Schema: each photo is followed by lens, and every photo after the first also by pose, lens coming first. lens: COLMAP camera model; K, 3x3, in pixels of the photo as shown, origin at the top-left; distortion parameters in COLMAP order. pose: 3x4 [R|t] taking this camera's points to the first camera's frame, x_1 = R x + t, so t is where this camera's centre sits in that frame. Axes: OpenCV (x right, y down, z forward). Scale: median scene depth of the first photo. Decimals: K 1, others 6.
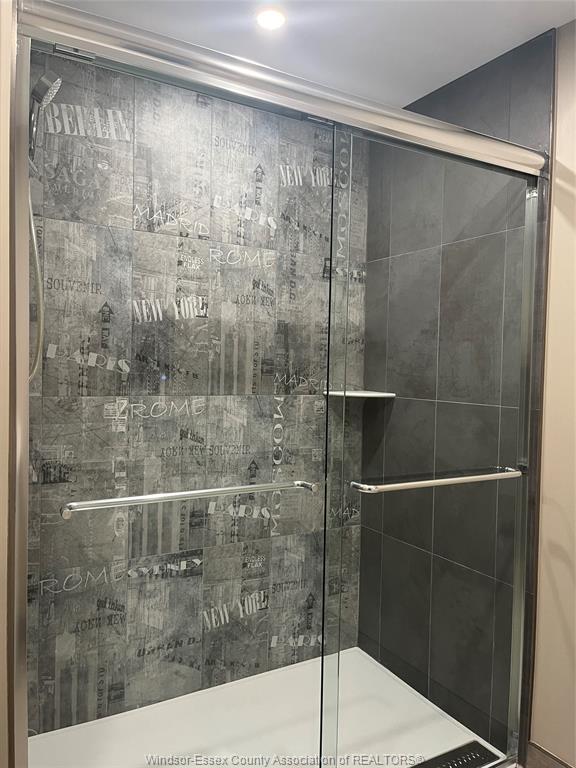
lens RADIAL K [[583.9, 0, 282.2], [0, 583.9, 384.6], [0, 0, 1]] dist [0.060617, -0.082144]
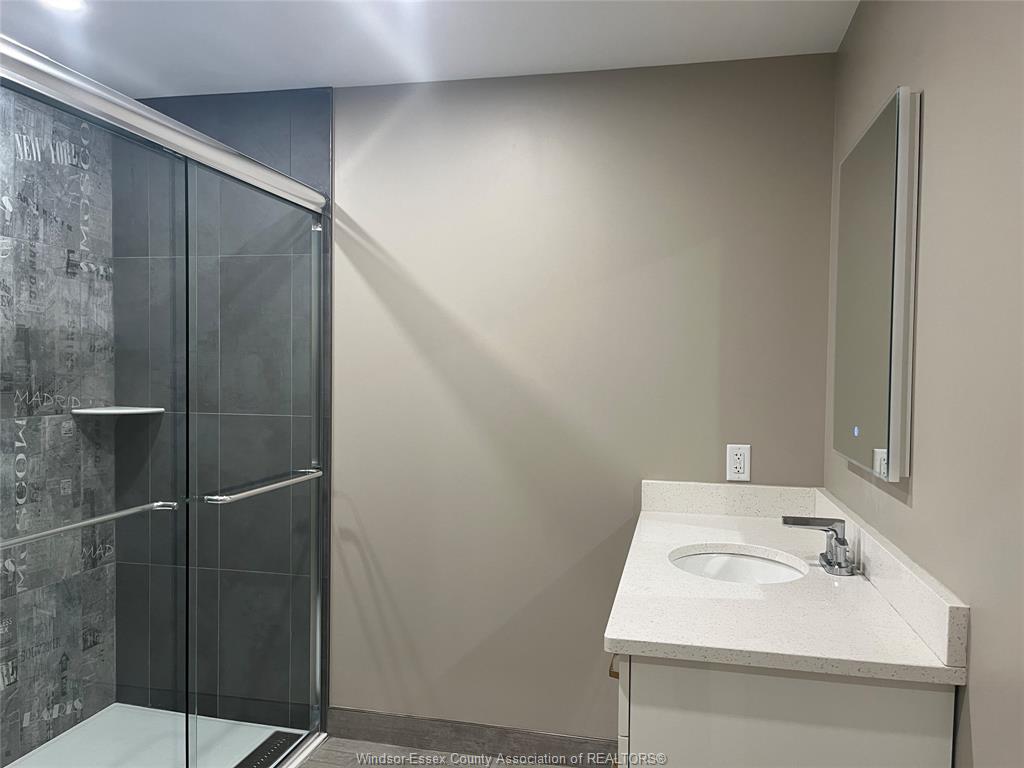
lens RADIAL K [[778.6, 0, 507.7], [0, 778.6, 384.0], [0, 0, 1]] dist [0.060617, -0.082144]
pose [[0.678698, -0.027921, 0.733886, -0.349673], [0.024609, 0.999580, 0.015271, -0.028535], [-0.734005, 0.007696, 0.679101, -0.232555]]
